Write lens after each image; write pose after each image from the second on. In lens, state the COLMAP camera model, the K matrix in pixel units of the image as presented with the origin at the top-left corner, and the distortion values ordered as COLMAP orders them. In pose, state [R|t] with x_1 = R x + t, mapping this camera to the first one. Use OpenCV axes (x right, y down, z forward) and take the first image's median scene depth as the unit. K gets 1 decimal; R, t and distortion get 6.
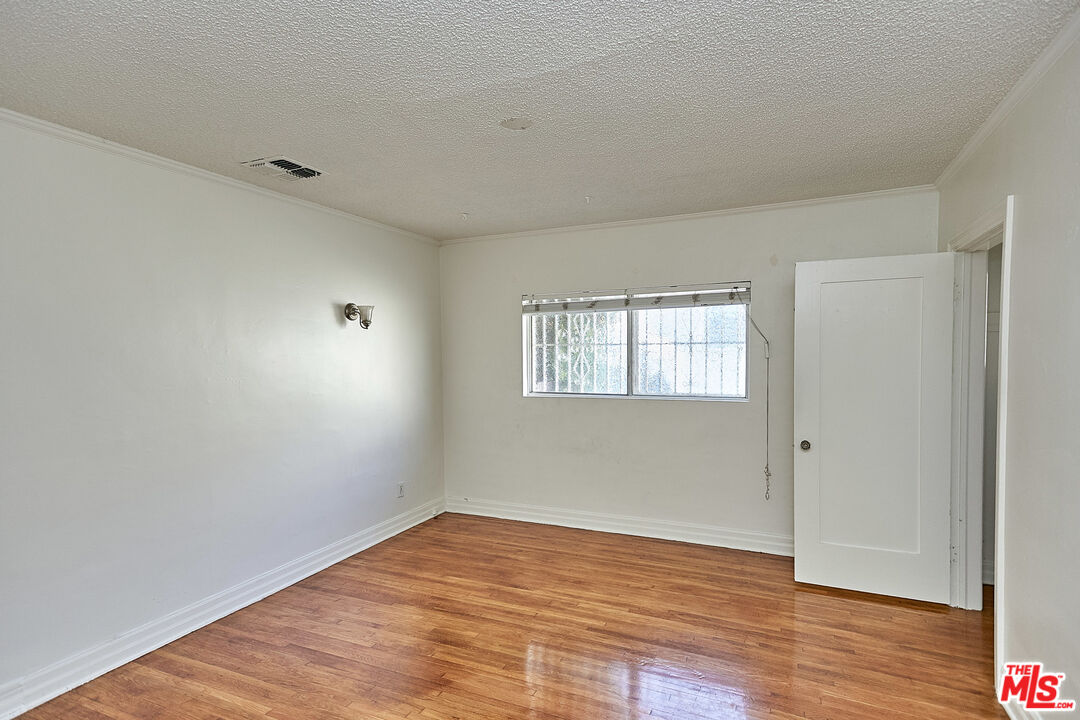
lens RADIAL K [[521.7, 0, 539.0], [0, 521.7, 373.8], [0, 0, 1]] dist [0.021890, -0.000427]
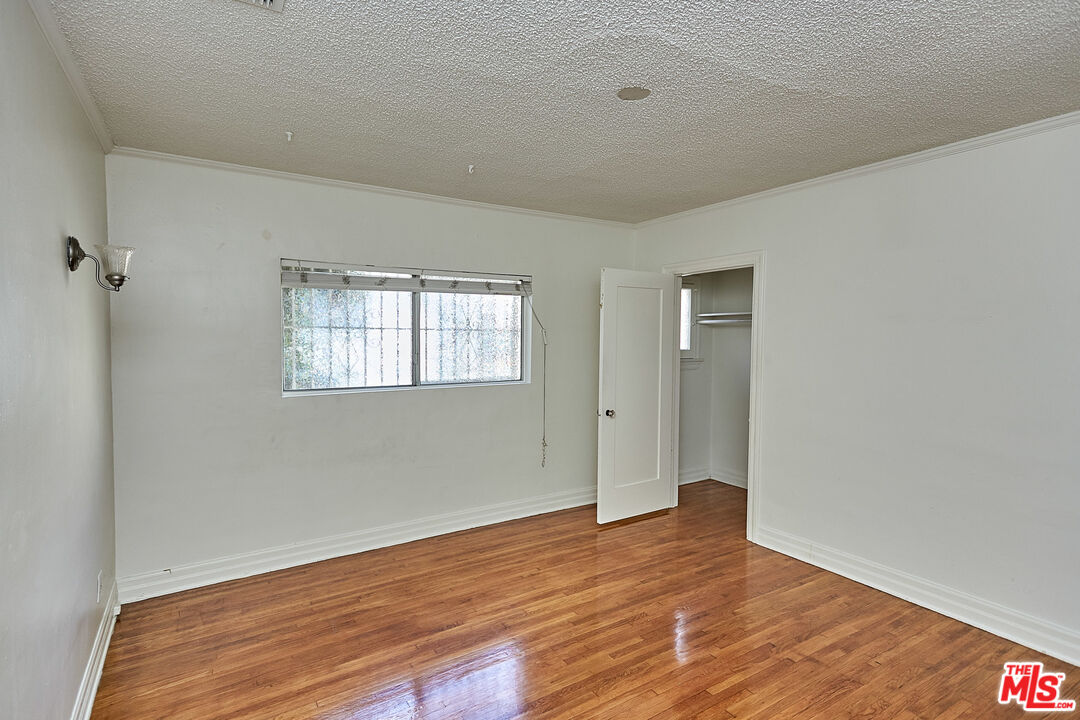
lens RADIAL K [[500.4, 0, 603.2], [0, 500.4, 353.5], [0, 0, 1]] dist [0.020760, 0.000060]
pose [[0.576949, -0.017808, 0.816586, -0.409775], [0.025711, 0.999663, 0.003634, -0.010488], [-0.816376, 0.018899, 0.577212, 0.267271]]
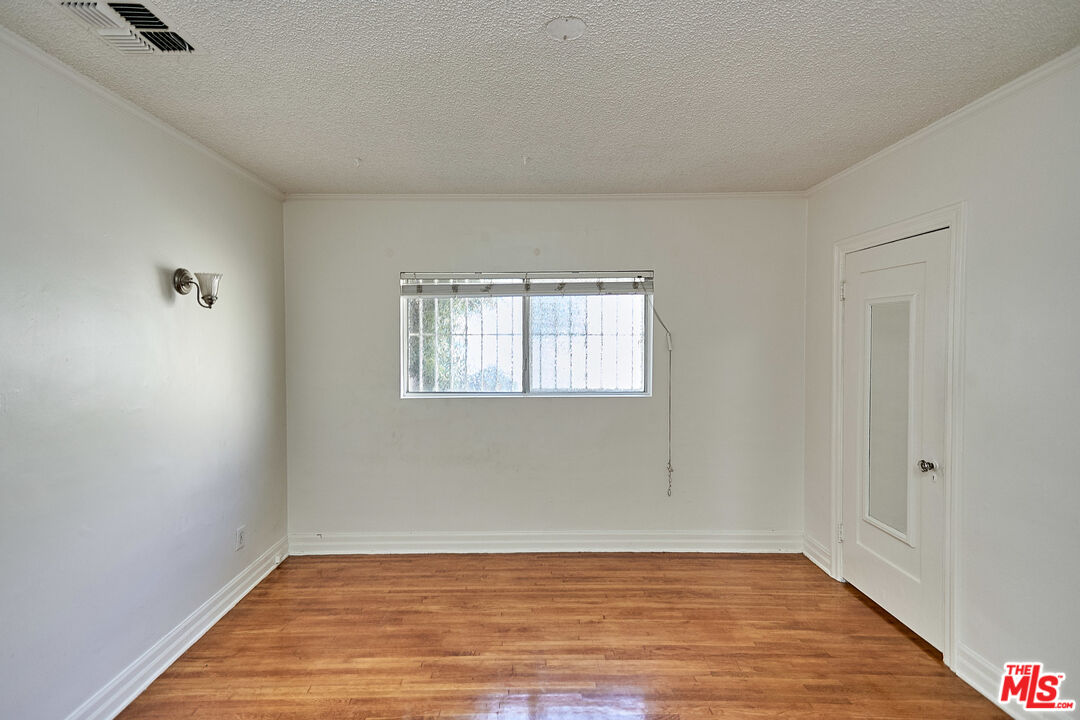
lens RADIAL K [[541.6, 0, 540.1], [0, 541.6, 352.3], [0, 0, 1]] dist [0.026442, -0.000016]
pose [[0.922908, -0.001304, 0.385018, -0.183024], [0.009658, 0.999758, -0.019766, -0.009872], [-0.384899, 0.021961, 0.922698, 0.168069]]
